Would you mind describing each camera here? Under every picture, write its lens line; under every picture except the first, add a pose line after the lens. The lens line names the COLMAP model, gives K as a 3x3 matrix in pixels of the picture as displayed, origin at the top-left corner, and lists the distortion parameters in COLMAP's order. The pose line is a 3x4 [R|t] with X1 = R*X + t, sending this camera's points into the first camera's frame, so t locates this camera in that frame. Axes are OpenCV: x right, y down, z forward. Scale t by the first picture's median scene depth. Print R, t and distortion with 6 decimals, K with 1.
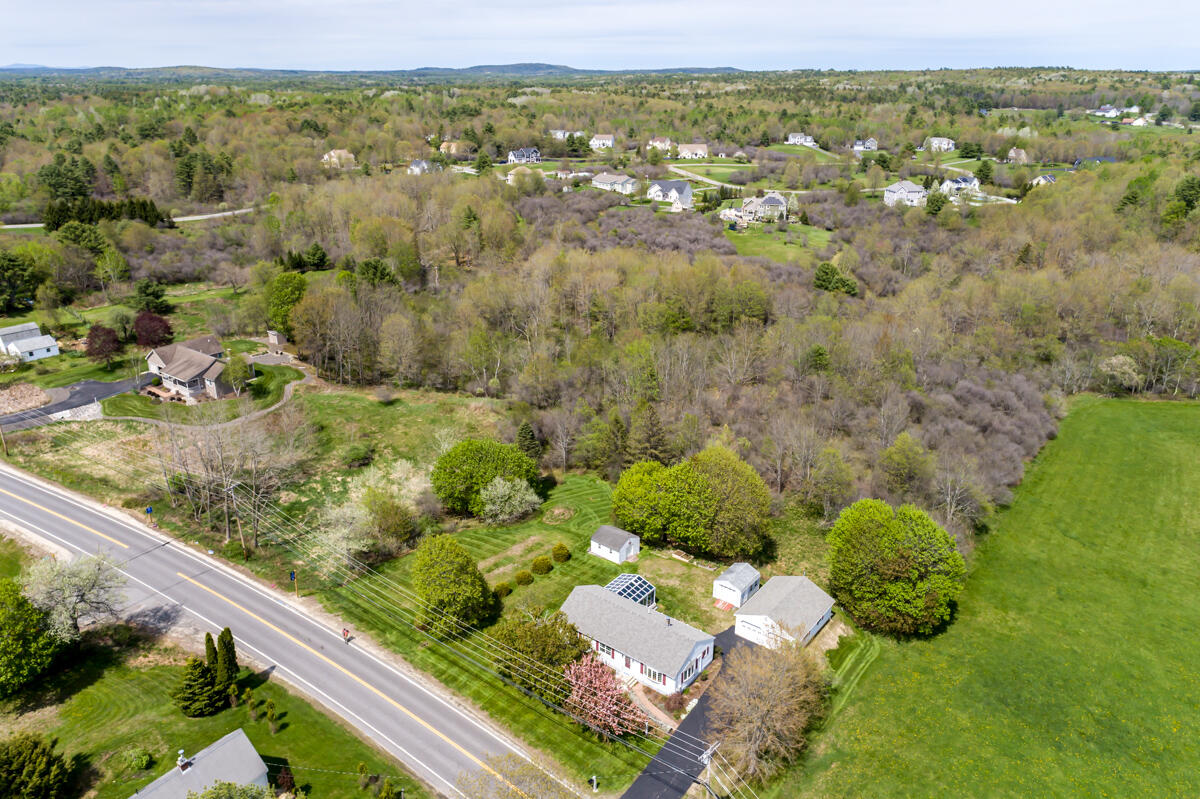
lens RADIAL K [[823.5, 0, 600.0], [0, 823.5, 392.2], [0, 0, 1]] dist [0.000904, 0.005454]
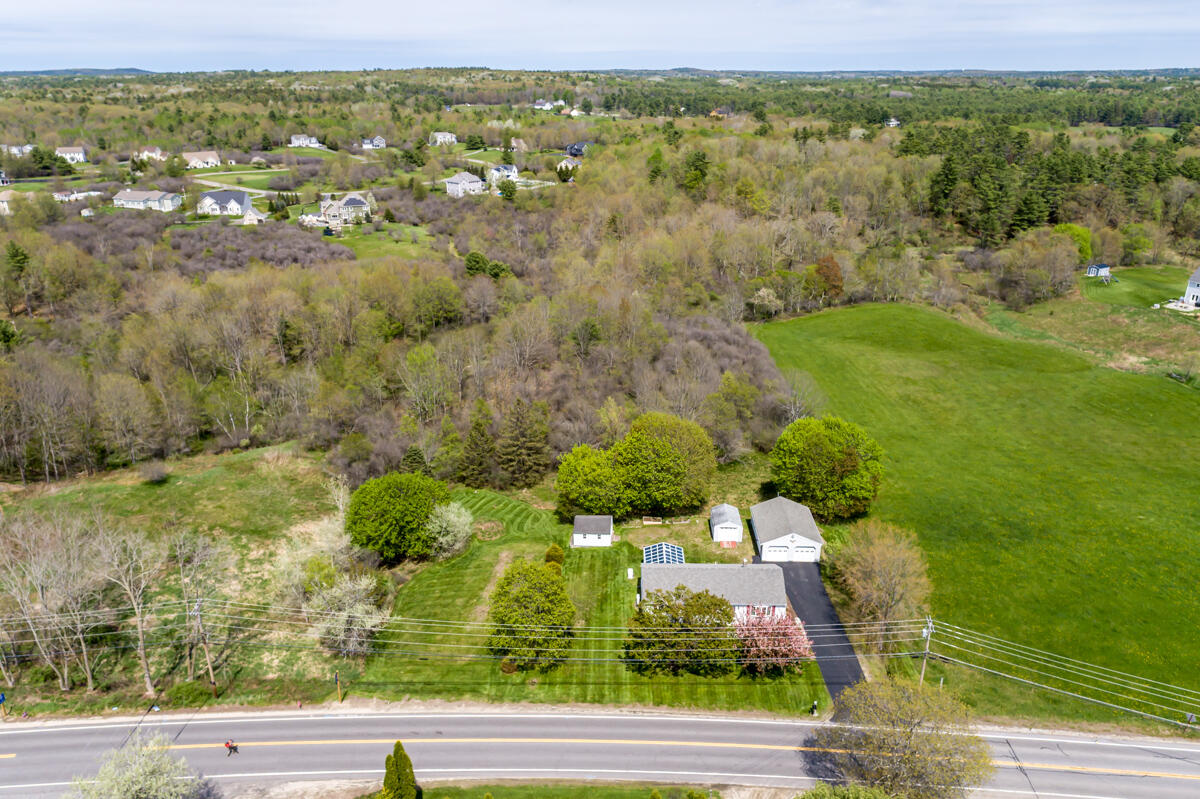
lens RADIAL K [[823.5, 0, 600.0], [0, 823.5, 392.2], [0, 0, 1]] dist [0.000904, 0.005454]
pose [[0.808849, -0.218913, 0.545747, -0.300494], [0.219457, 0.973440, 0.065216, -0.027230], [-0.545528, 0.067018, 0.835408, 0.087118]]
